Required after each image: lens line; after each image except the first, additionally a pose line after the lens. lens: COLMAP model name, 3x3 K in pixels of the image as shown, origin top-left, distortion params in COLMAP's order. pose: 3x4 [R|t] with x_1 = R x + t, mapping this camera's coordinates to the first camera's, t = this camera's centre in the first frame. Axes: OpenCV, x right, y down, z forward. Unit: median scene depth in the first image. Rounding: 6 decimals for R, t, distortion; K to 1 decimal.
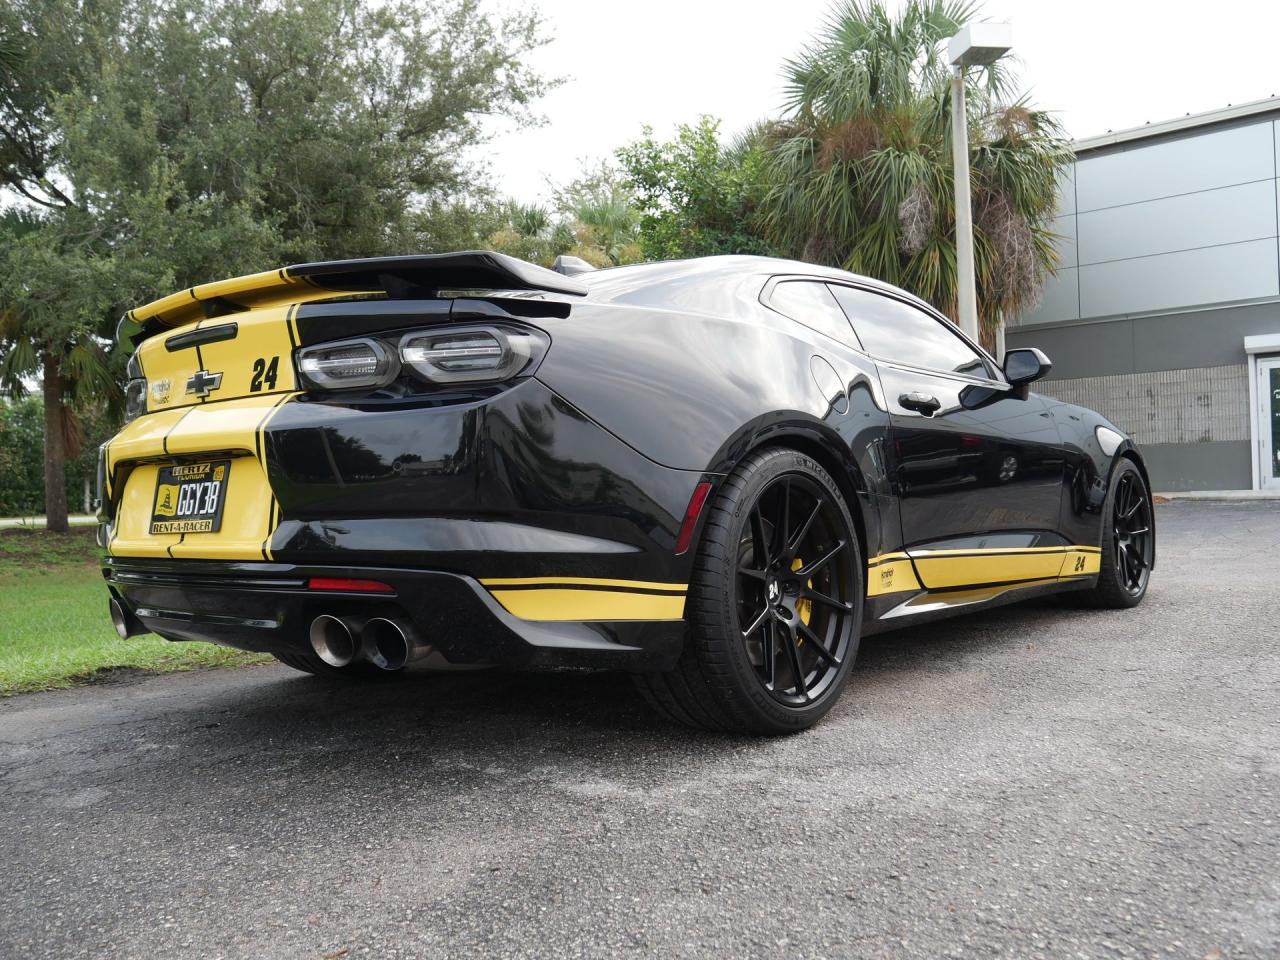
lens RADIAL K [[1099.1, 0, 643.9], [0, 1099.1, 483.8], [0, 0, 1]] dist [-0.016549, 0.006033]
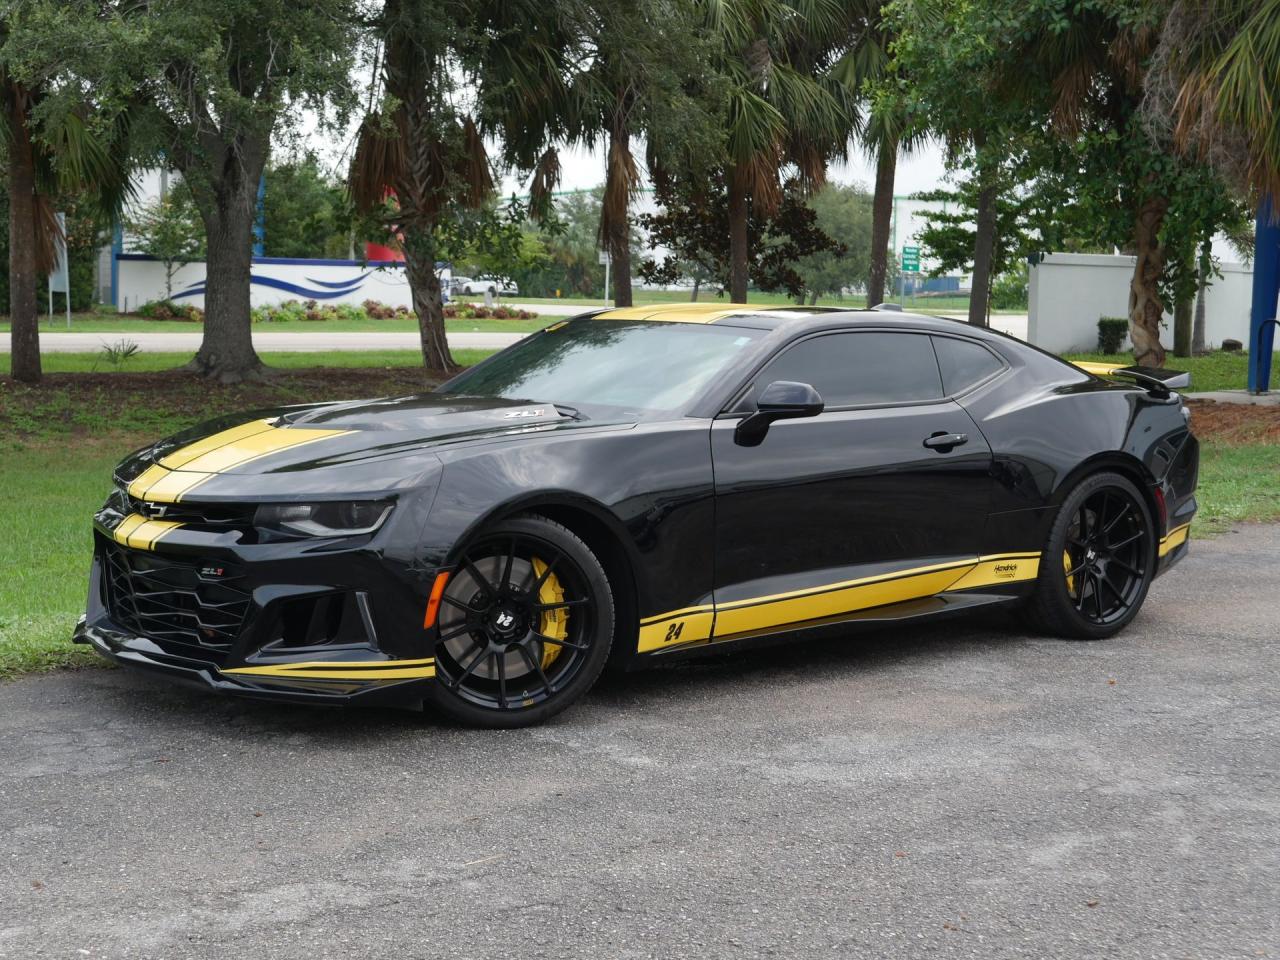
lens RADIAL K [[2082.7, 0, 635.0], [0, 2082.7, 524.9], [0, 0, 1]] dist [0.015175, -0.043679]
pose [[0.984748, 0.067206, -0.160480, 0.056795], [-0.047351, 0.991090, 0.124492, -0.057218], [0.167417, -0.114995, 0.979157, -0.253682]]
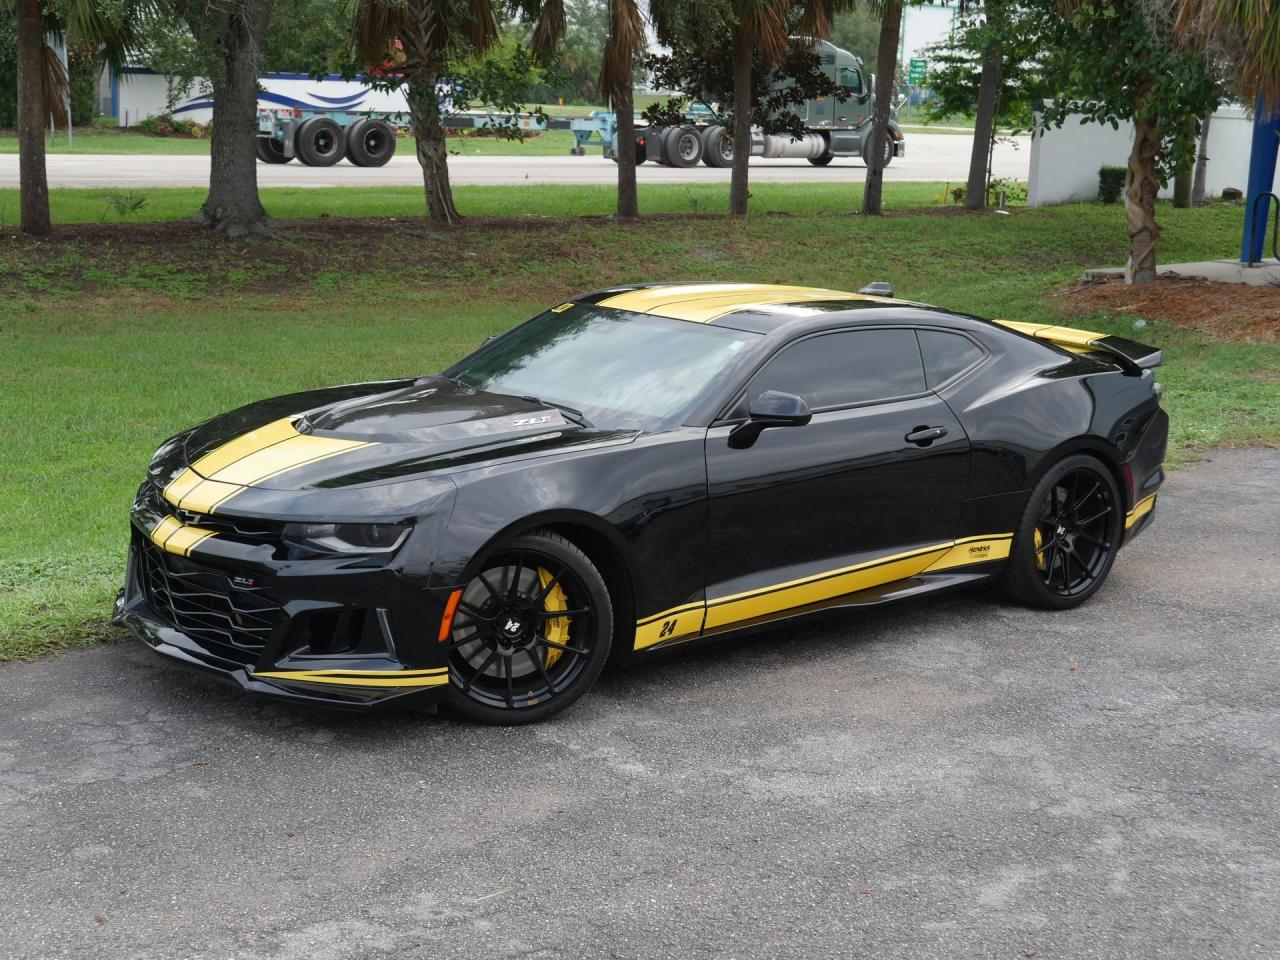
lens RADIAL K [[2082.7, 0, 635.0], [0, 2082.7, 524.9], [0, 0, 1]] dist [0.015175, -0.043679]
pose [[0.983537, 0.098685, -0.151384, 0.058390], [-0.063596, 0.973152, 0.221203, -0.112500], [0.169149, -0.207933, 0.963407, -0.281891]]
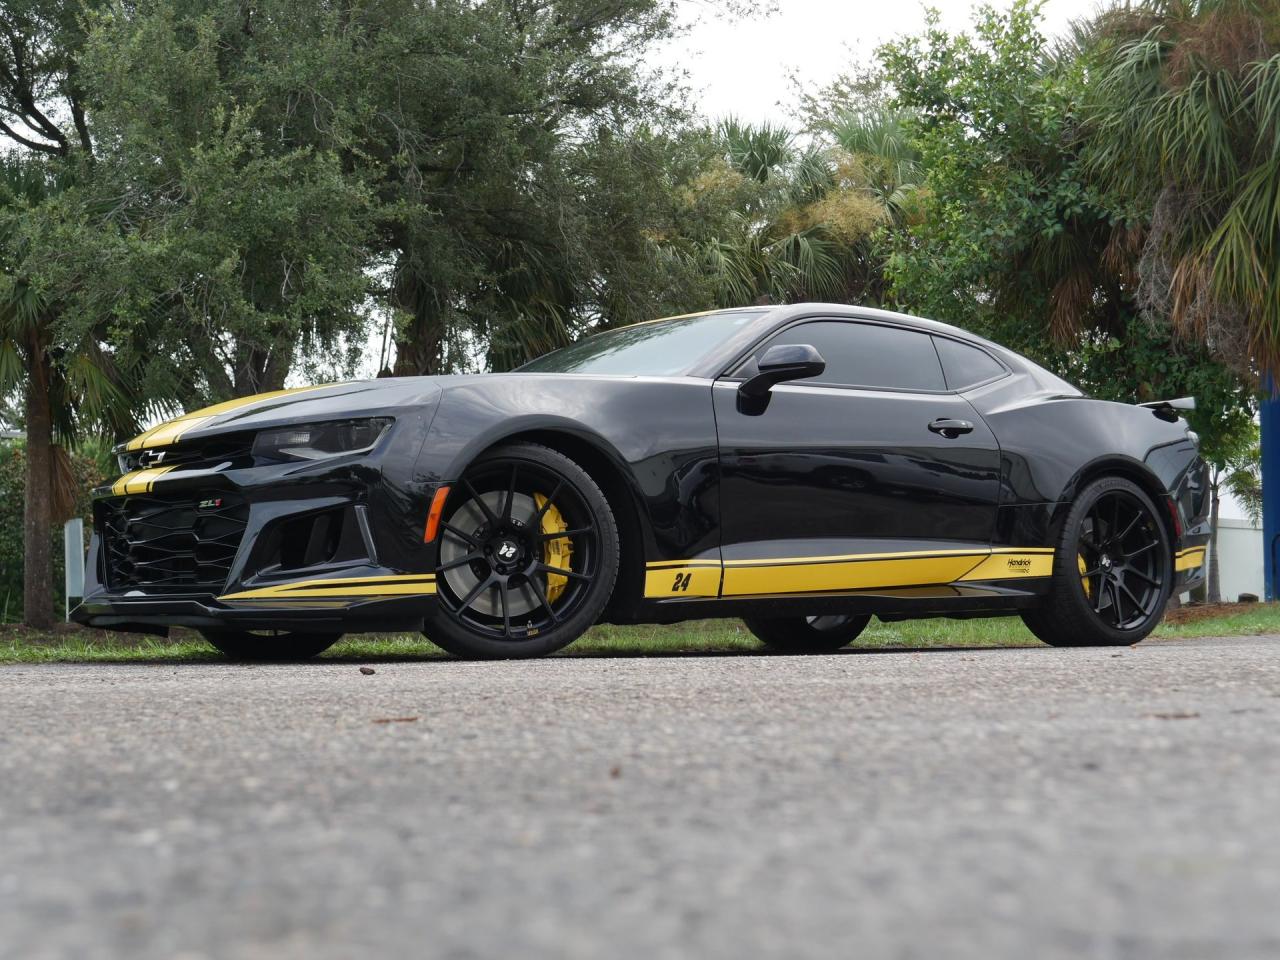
lens RADIAL K [[2082.7, 0, 635.0], [0, 2082.7, 524.9], [0, 0, 1]] dist [0.015175, -0.043679]
pose [[0.984161, 0.011969, -0.176874, 0.063003], [-0.019634, 0.998939, -0.041648, 0.032375], [0.176187, 0.044461, 0.983352, -0.250295]]
